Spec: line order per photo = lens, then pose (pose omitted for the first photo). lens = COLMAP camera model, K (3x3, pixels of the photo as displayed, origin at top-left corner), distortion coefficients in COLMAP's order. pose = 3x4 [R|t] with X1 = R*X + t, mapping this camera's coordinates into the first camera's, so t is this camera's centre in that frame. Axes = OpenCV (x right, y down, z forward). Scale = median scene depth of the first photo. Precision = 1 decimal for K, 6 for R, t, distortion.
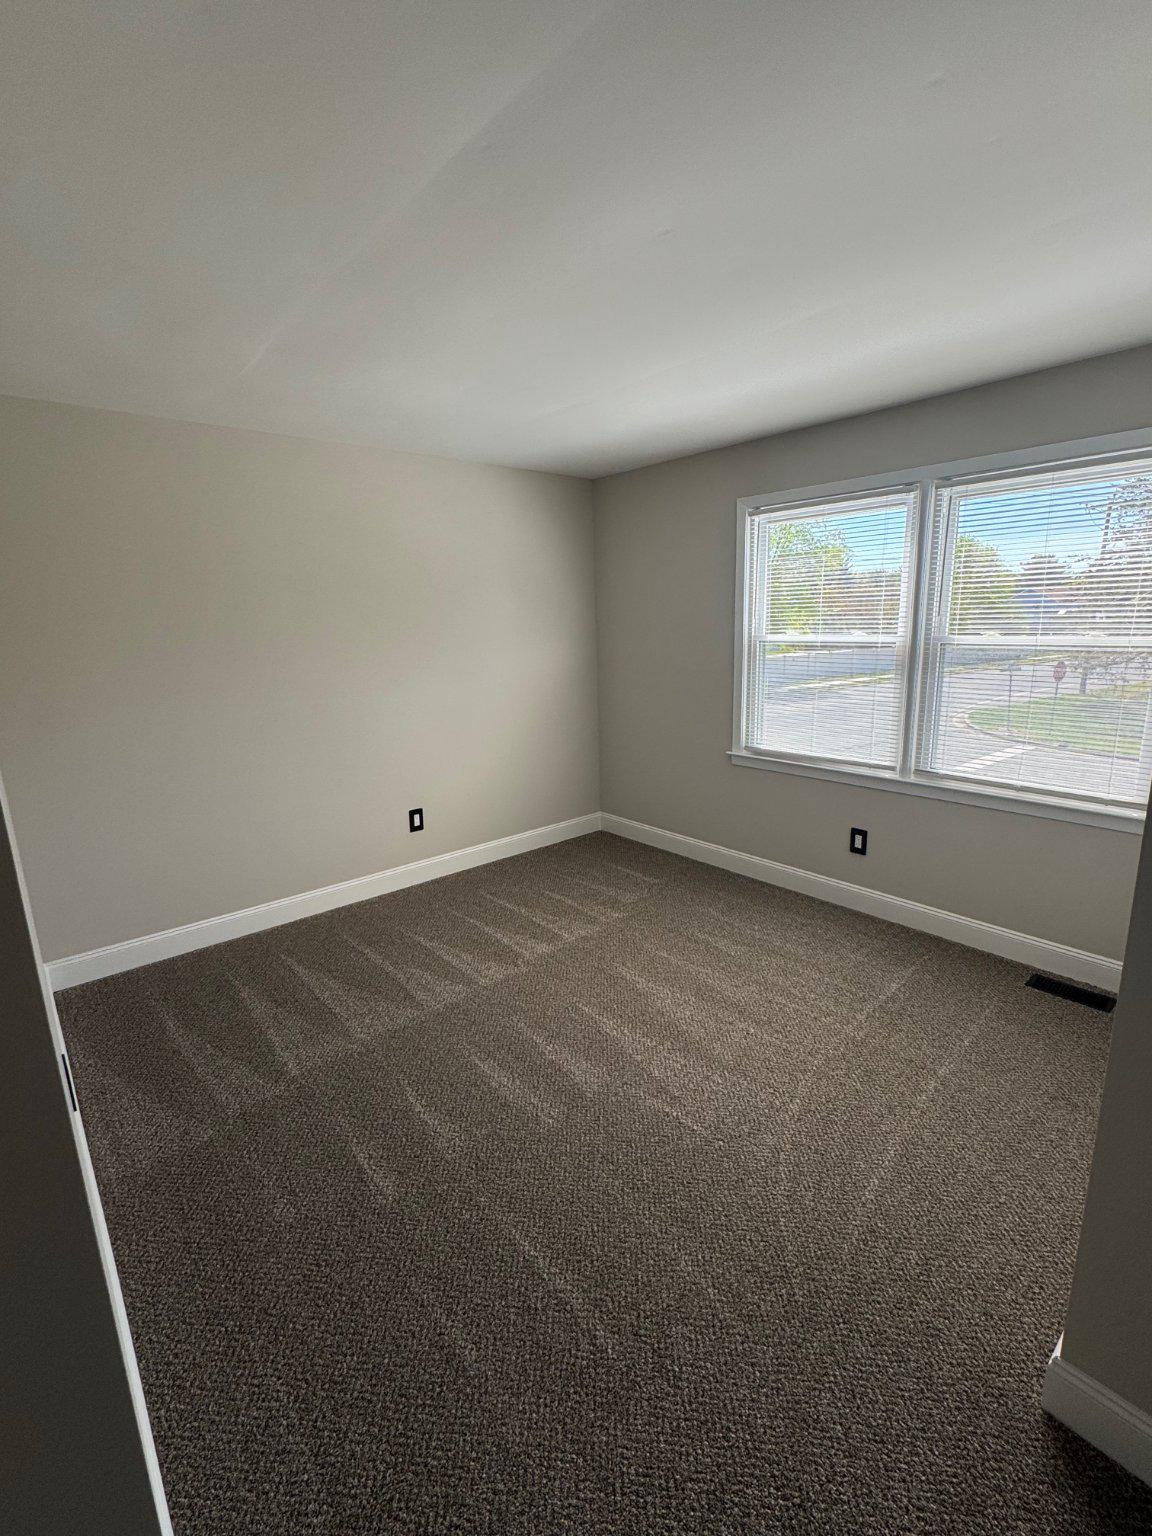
lens RADIAL K [[683.4, 0, 576.0], [0, 683.4, 768.0], [0, 0, 1]] dist [0.000088, -0.000060]
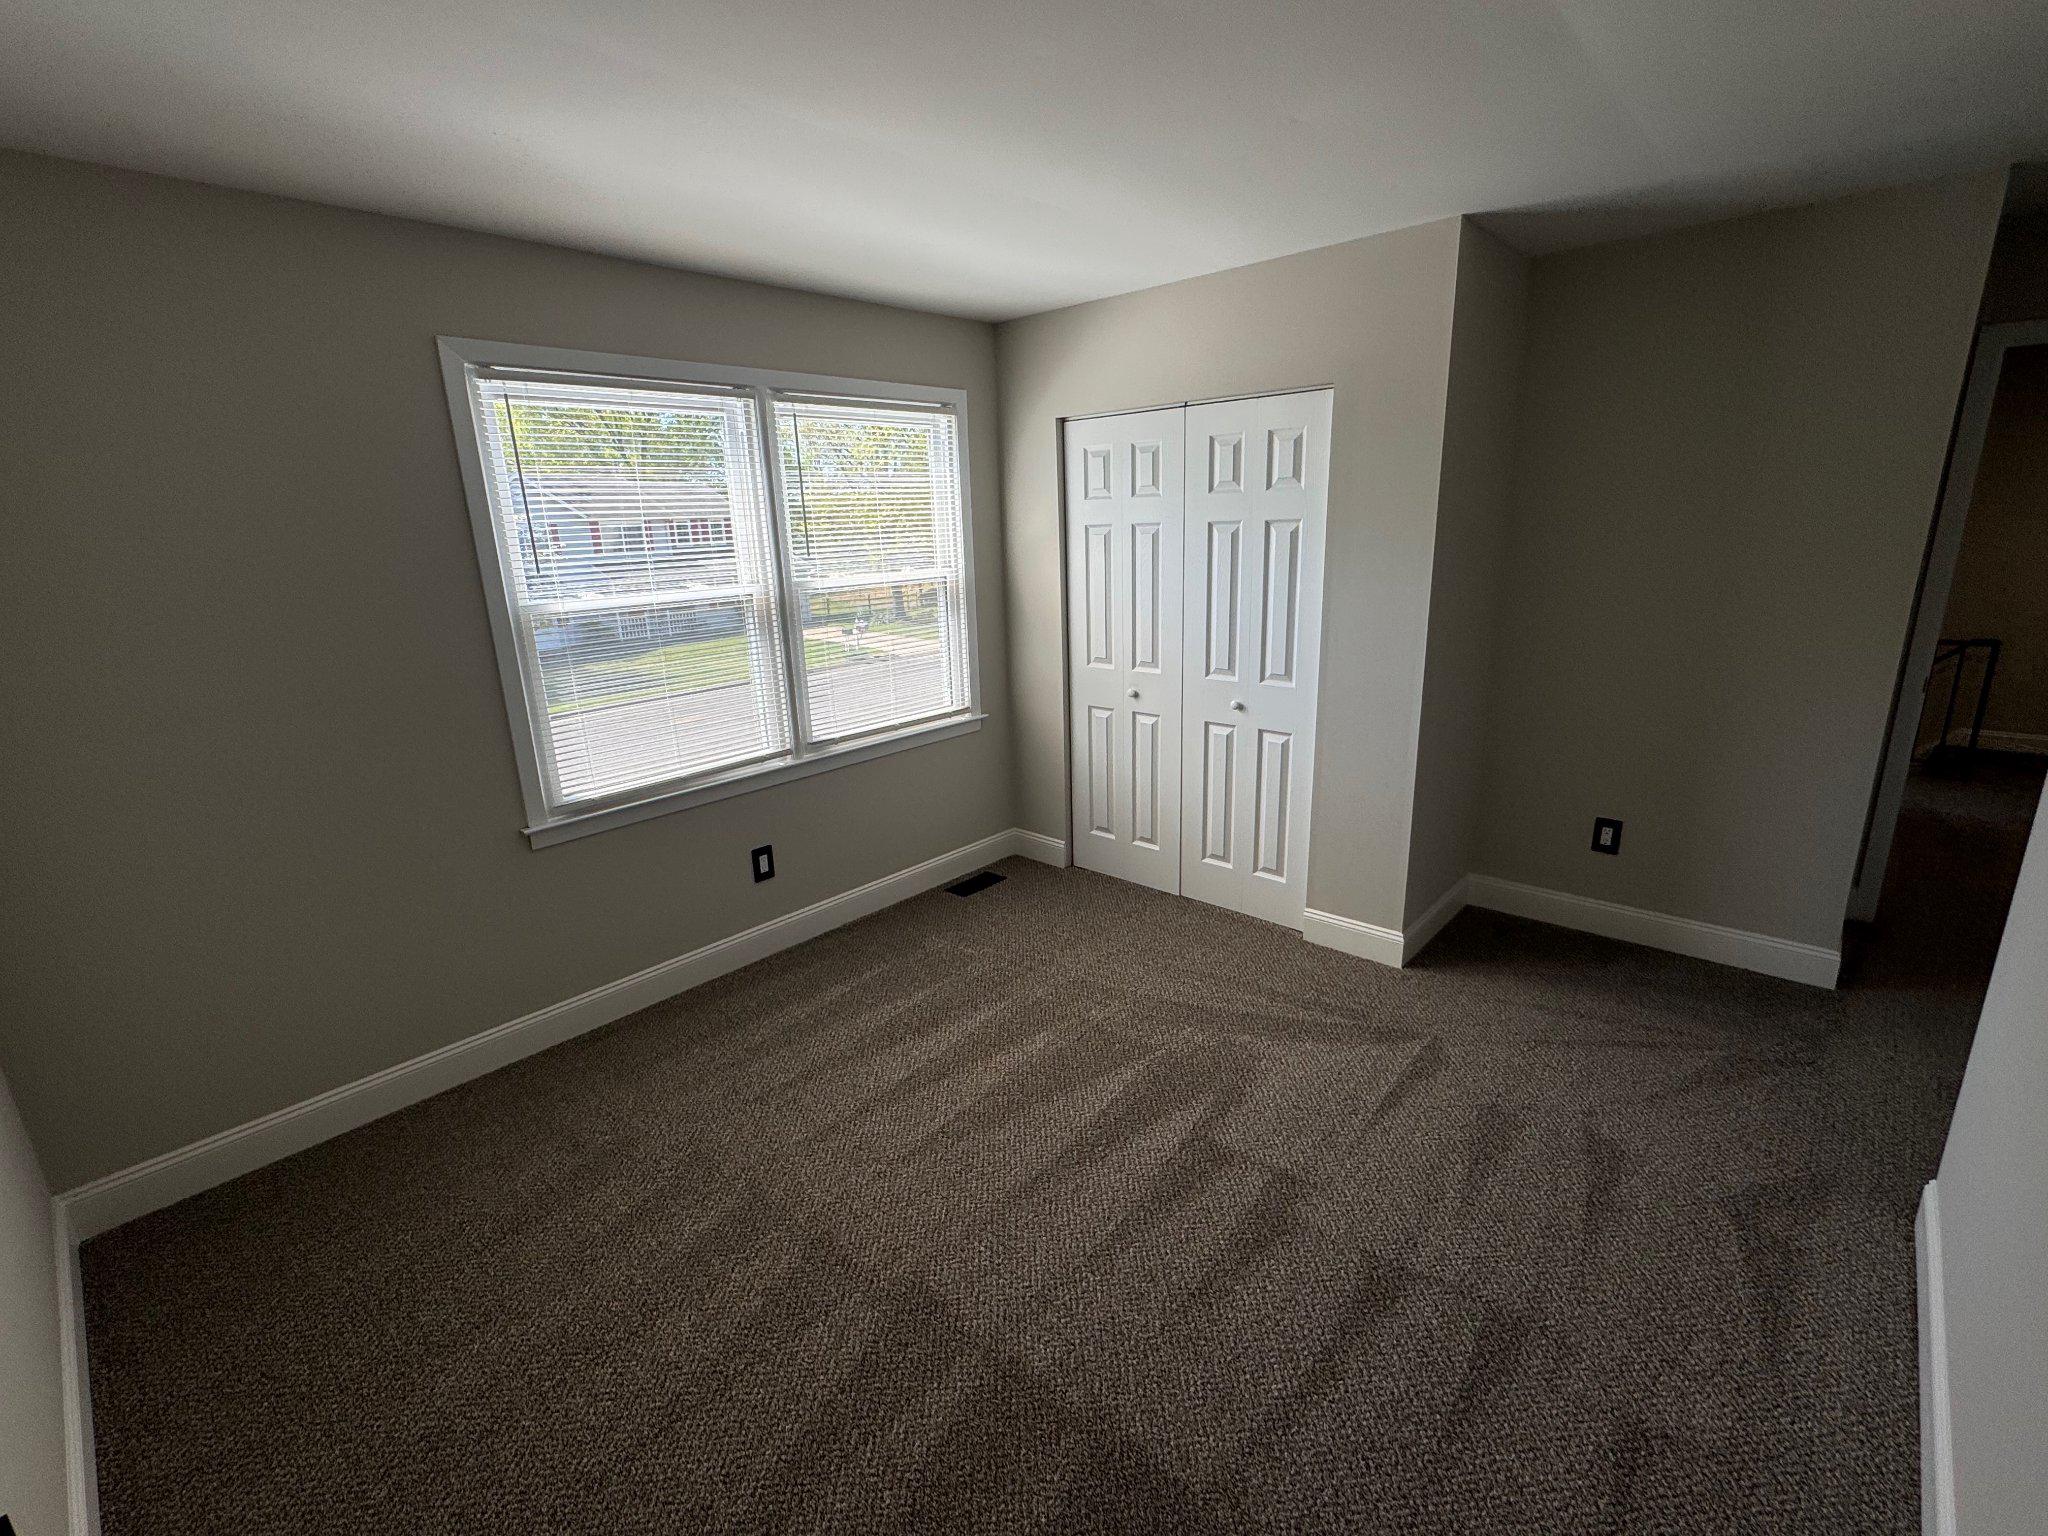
lens RADIAL K [[911.2, 0, 1024.0], [0, 911.2, 768.0], [0, 0, 1]] dist [0.000088, -0.000060]
pose [[-0.114124, -0.227402, 0.967091, -0.581897], [0.262385, 0.931987, 0.250111, -0.171725], [-0.958191, 0.282293, -0.046695, 0.786757]]
